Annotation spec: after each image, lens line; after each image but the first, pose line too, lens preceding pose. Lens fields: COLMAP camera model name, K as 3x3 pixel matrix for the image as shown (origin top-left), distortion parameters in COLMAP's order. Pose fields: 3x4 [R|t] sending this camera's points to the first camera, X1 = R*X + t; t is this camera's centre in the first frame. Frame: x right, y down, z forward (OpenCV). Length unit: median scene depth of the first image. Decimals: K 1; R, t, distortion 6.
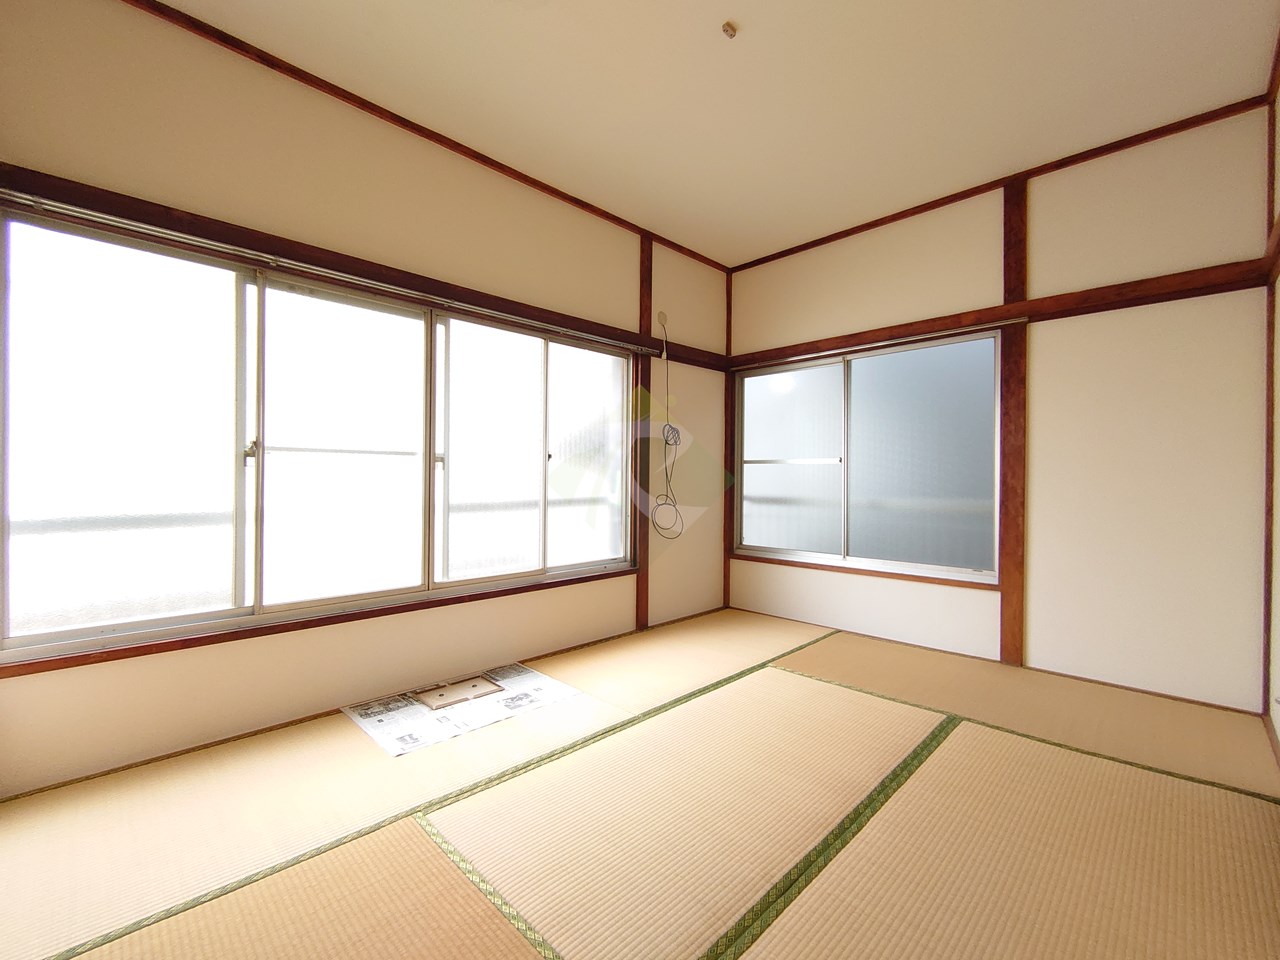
lens RADIAL K [[549.8, 0, 640.1], [0, 549.8, 480.1], [0, 0, 1]] dist [-0.000290, -0.000119]
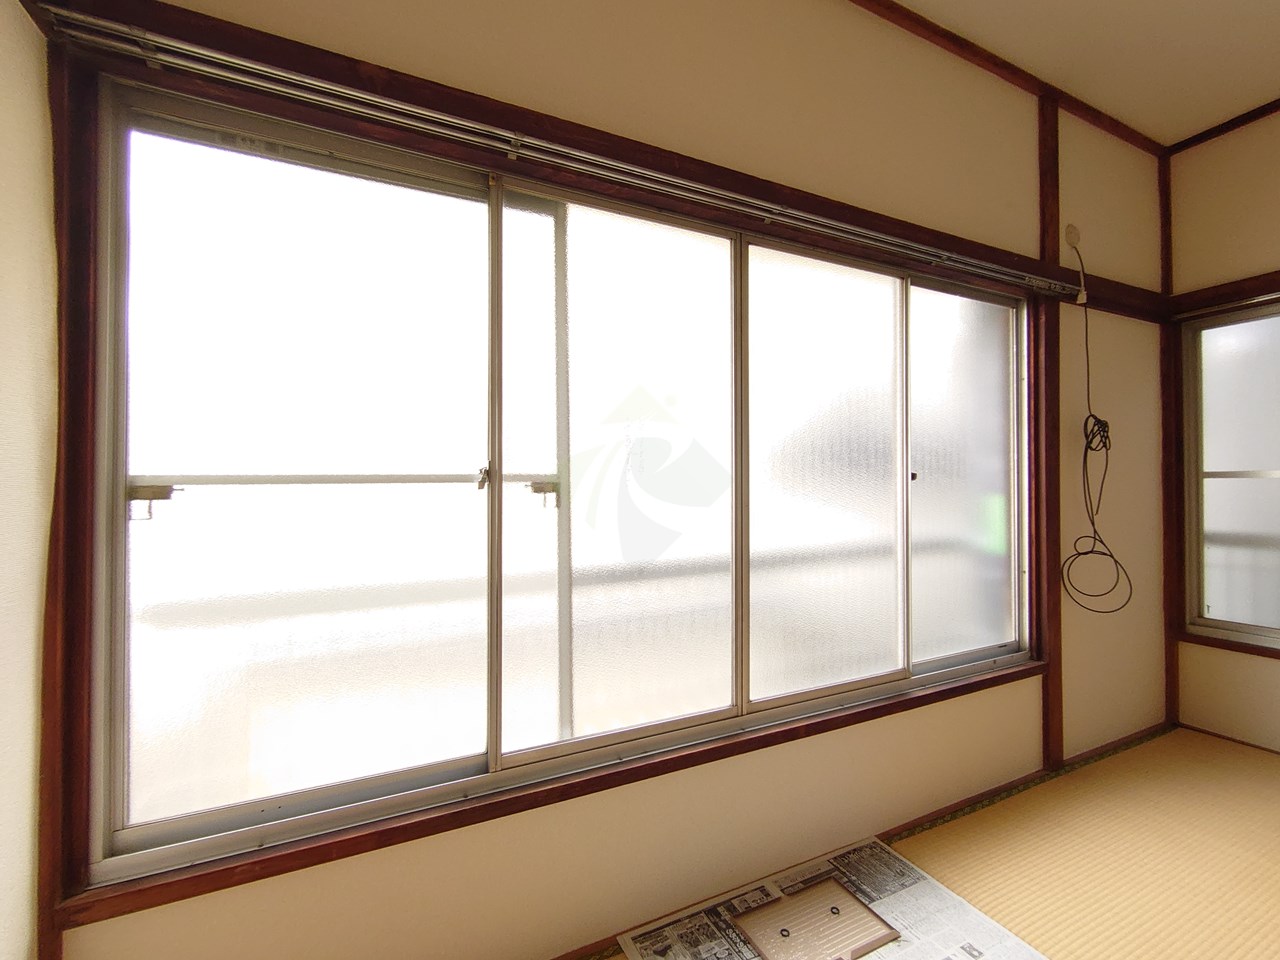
lens RADIAL K [[549.8, 0, 638.0], [0, 549.8, 480.5], [0, 0, 1]] dist [-0.000290, -0.000119]
pose [[0.945719, -0.010533, -0.324816, -0.217211], [0.007330, 0.999912, -0.011081, -0.029169], [0.324904, 0.008098, 0.945712, 0.303654]]
